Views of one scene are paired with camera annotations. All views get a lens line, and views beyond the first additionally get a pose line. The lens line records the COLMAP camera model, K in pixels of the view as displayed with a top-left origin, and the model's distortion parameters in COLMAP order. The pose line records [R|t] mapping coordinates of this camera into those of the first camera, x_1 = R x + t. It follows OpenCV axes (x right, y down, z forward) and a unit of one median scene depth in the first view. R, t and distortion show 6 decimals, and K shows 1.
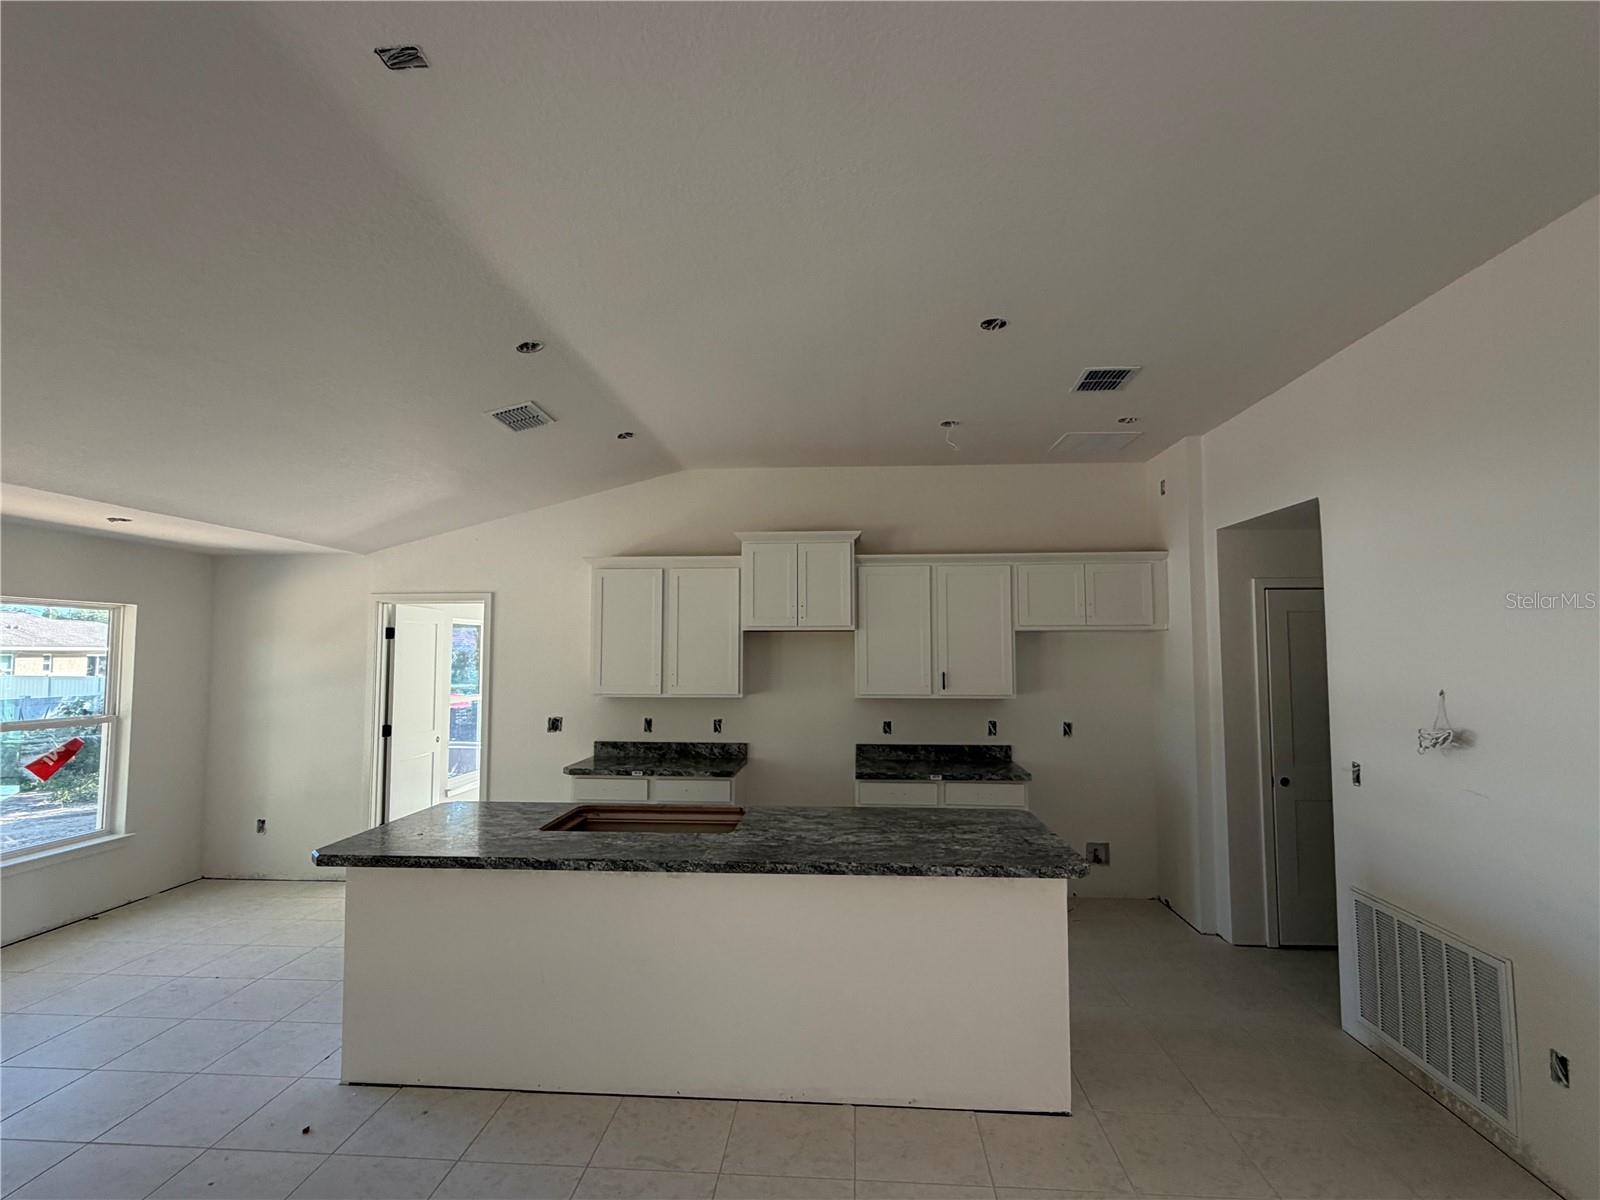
lens RADIAL K [[773.4, 0, 800.0], [0, 773.4, 600.0], [0, 0, 1]] dist [-0.018460, 0.000005]
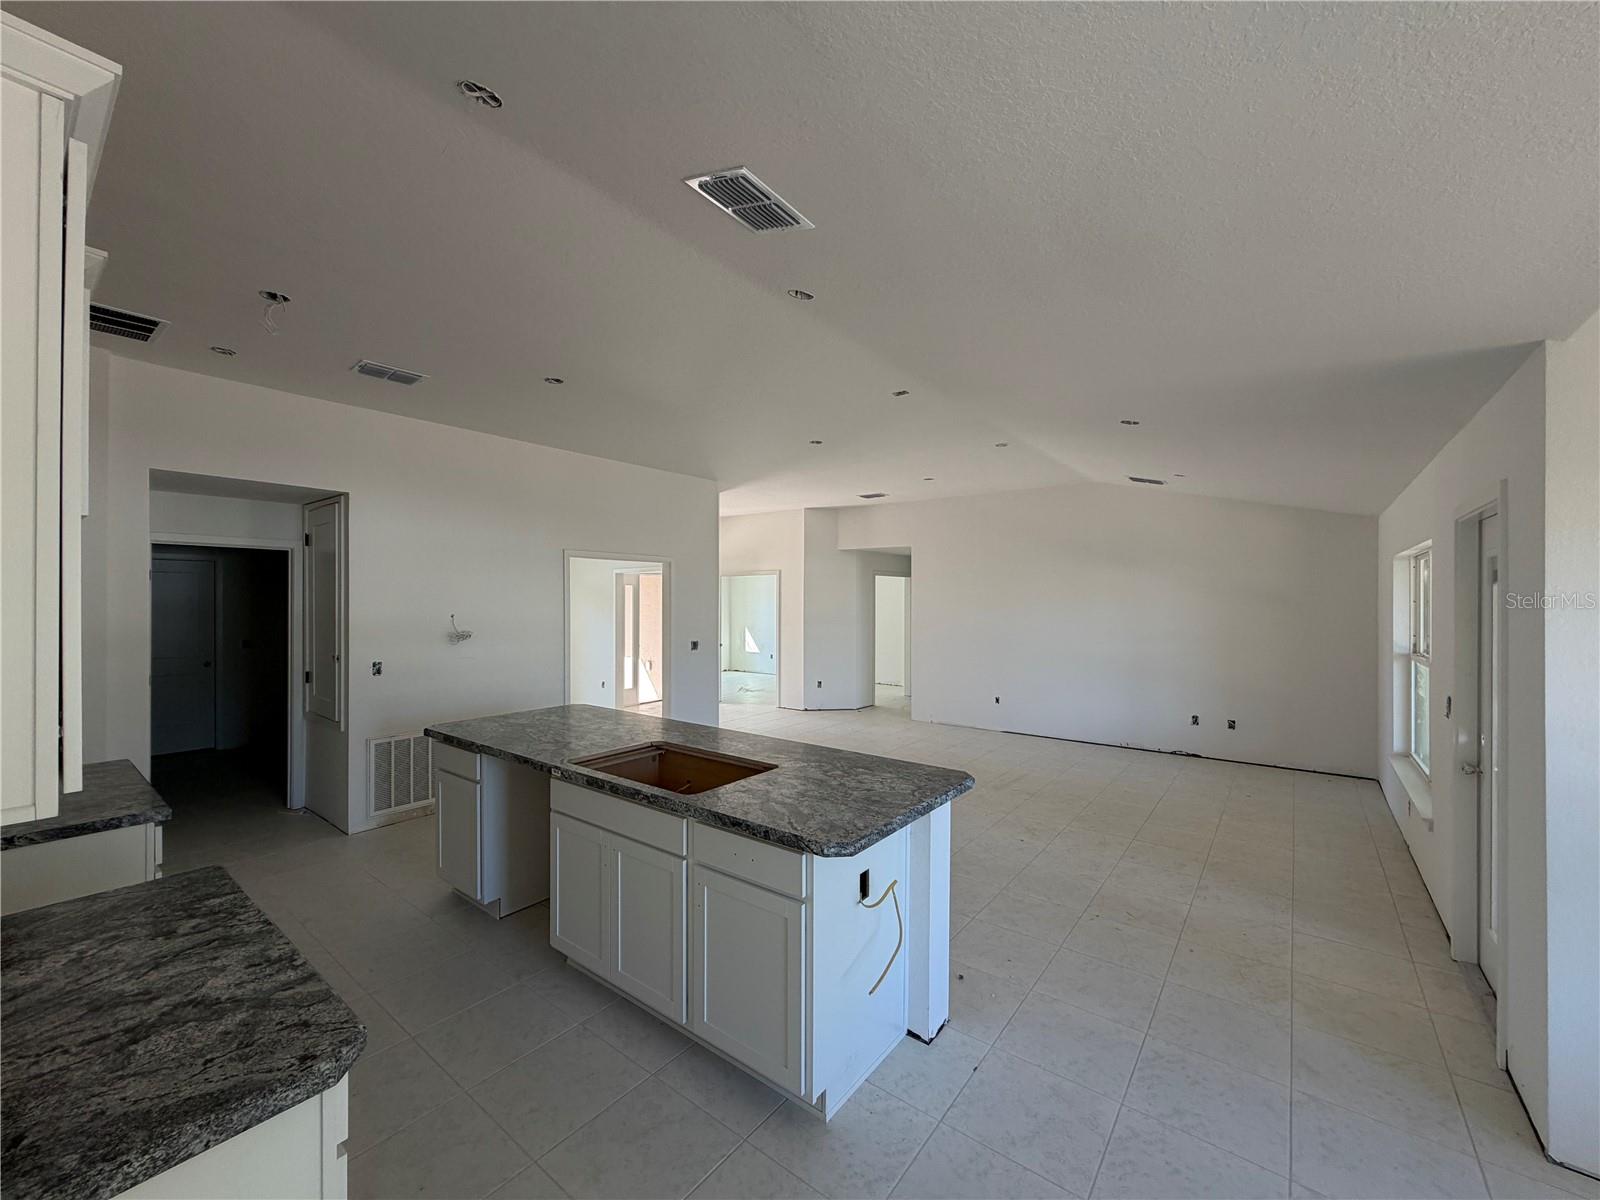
lens RADIAL K [[641.8, 0, 800.0], [0, 641.8, 600.0], [0, 0, 1]] dist [0.000152, 0.000017]
pose [[-0.829240, -0.002920, 0.558886, -0.827458], [-0.043708, 0.997263, -0.059641, 0.123055], [-0.557182, -0.073884, -0.827097, 1.676597]]
